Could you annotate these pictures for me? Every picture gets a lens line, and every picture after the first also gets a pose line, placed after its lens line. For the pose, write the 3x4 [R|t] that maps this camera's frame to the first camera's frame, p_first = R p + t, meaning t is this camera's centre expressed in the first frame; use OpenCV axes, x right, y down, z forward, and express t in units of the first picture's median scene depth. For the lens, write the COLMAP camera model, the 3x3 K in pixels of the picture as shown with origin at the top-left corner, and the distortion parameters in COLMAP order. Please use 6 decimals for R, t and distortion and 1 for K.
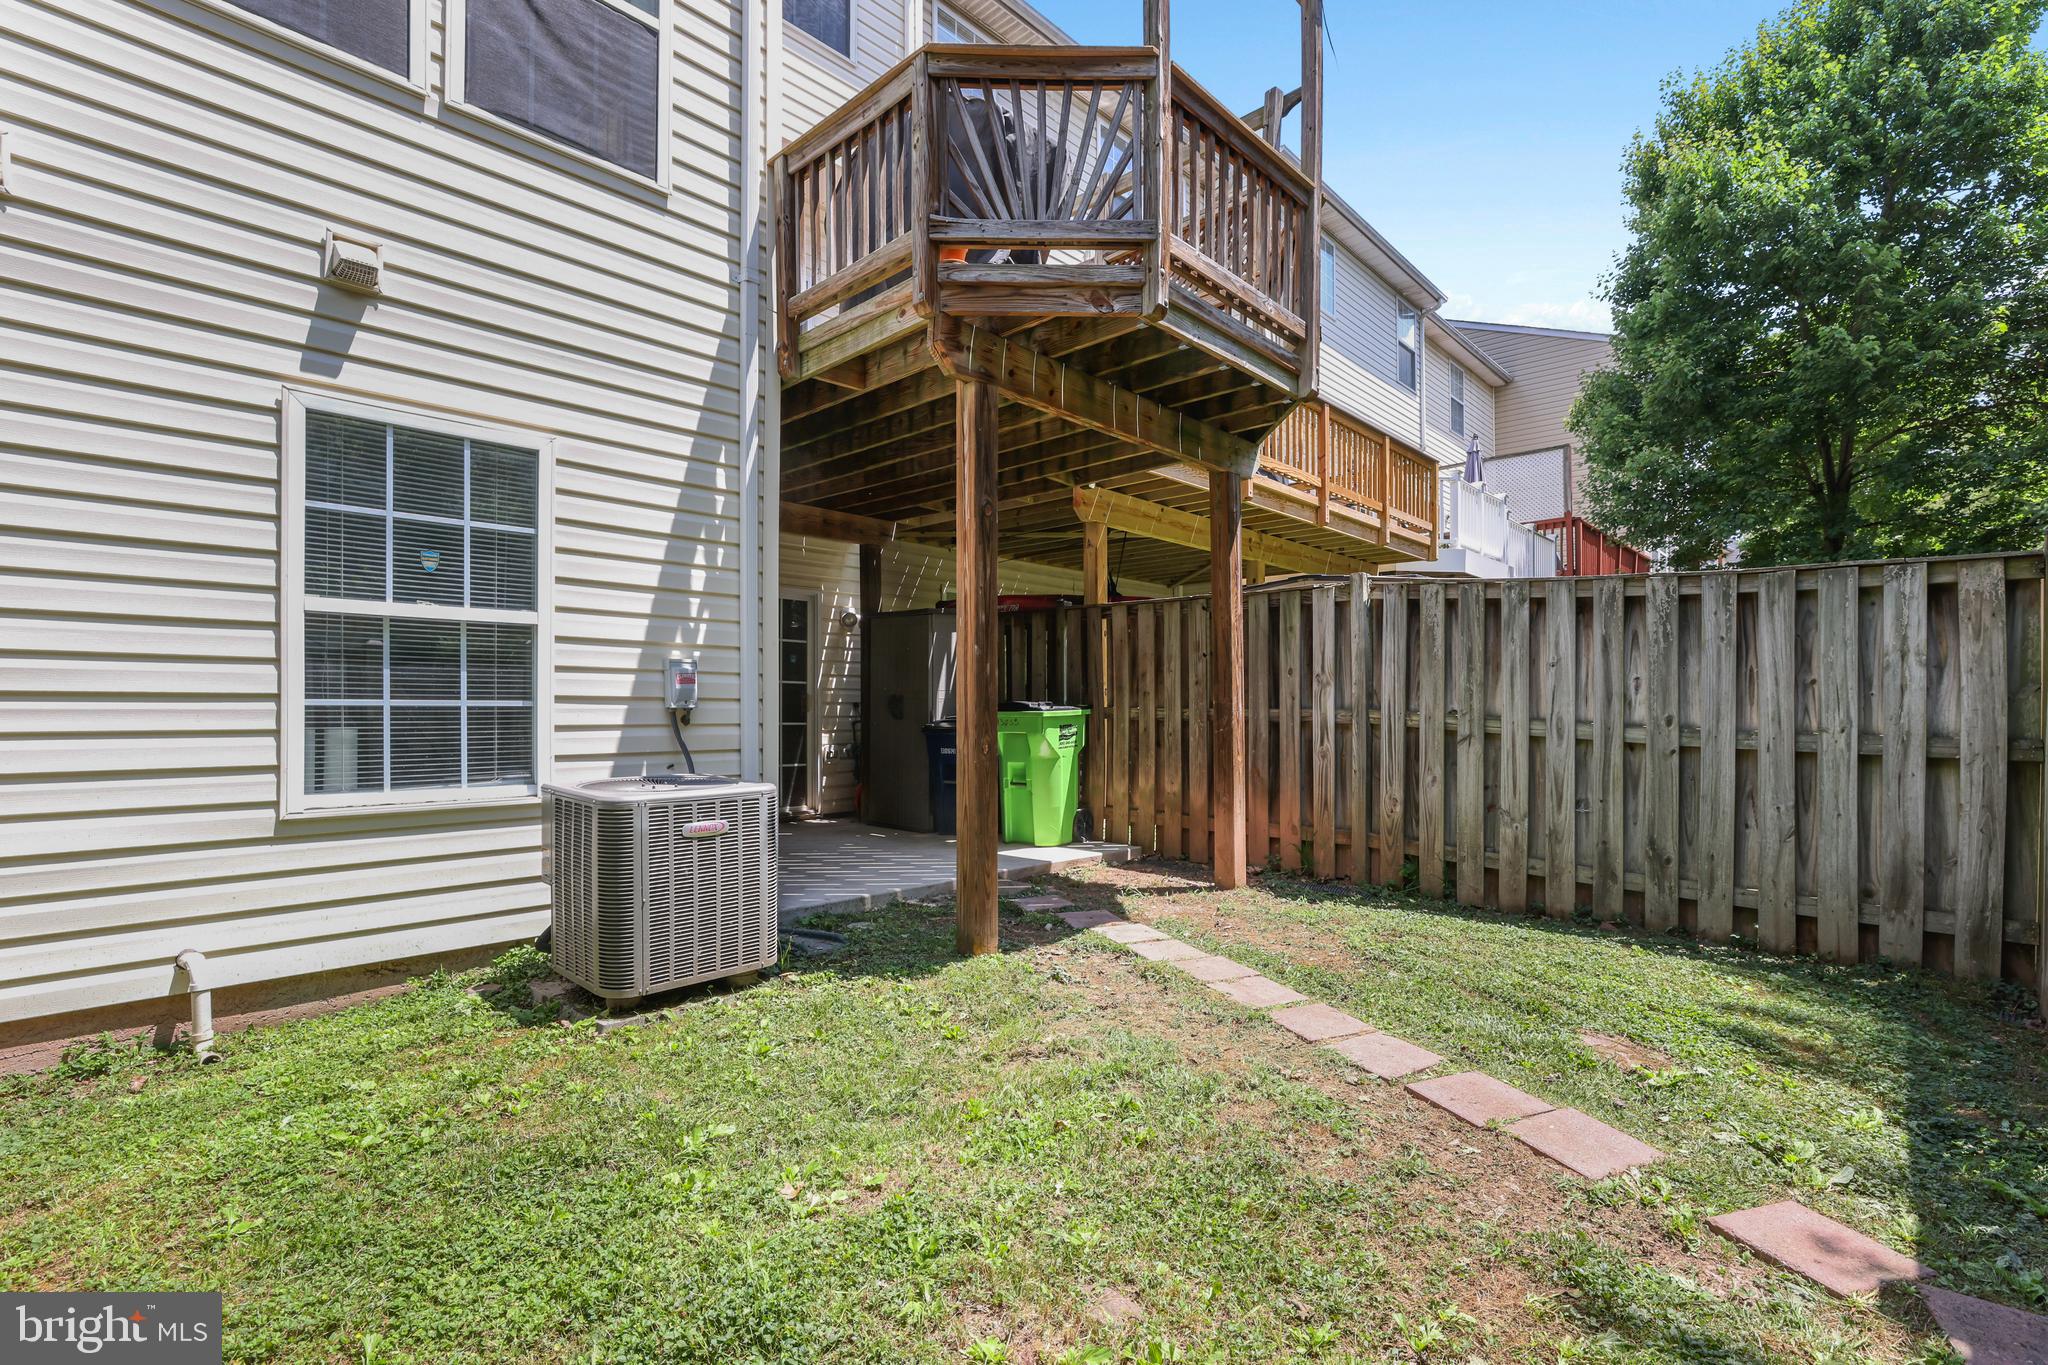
lens RADIAL K [[954.3, 0, 1021.3], [0, 954.3, 673.5], [0, 0, 1]] dist [-0.035245, 0.014679]
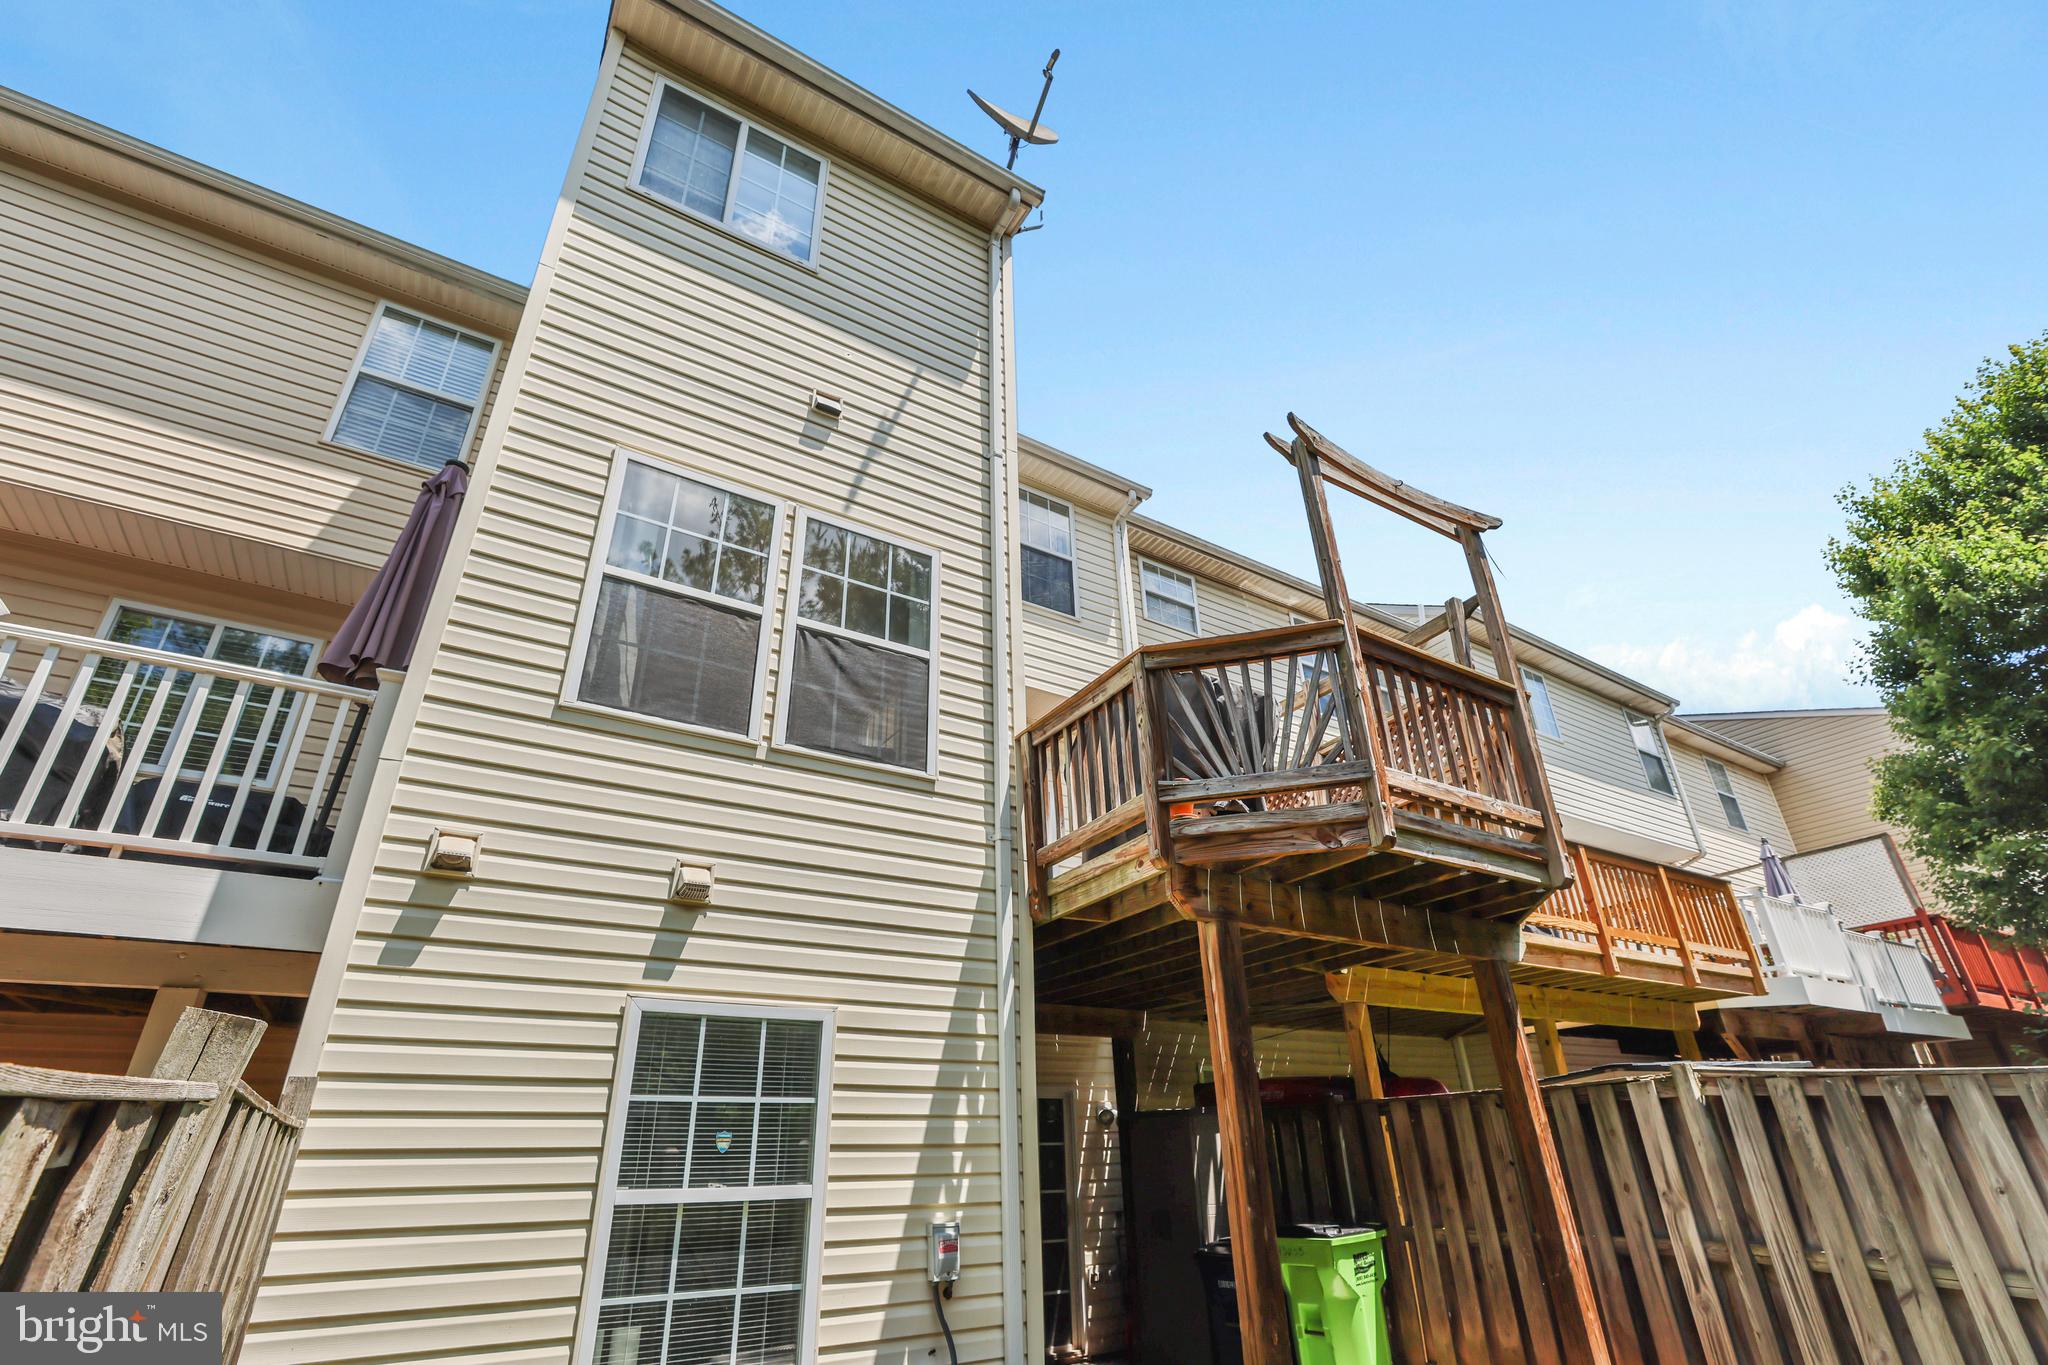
lens RADIAL K [[920.0, 0, 1023.5], [0, 920.0, 650.7], [0, 0, 1]] dist [-0.034745, 0.012504]
pose [[0.966880, -0.137047, -0.215318, 0.004276], [0.028315, 0.896001, -0.443149, -0.123612], [0.253657, 0.422375, 0.870205, -0.044801]]
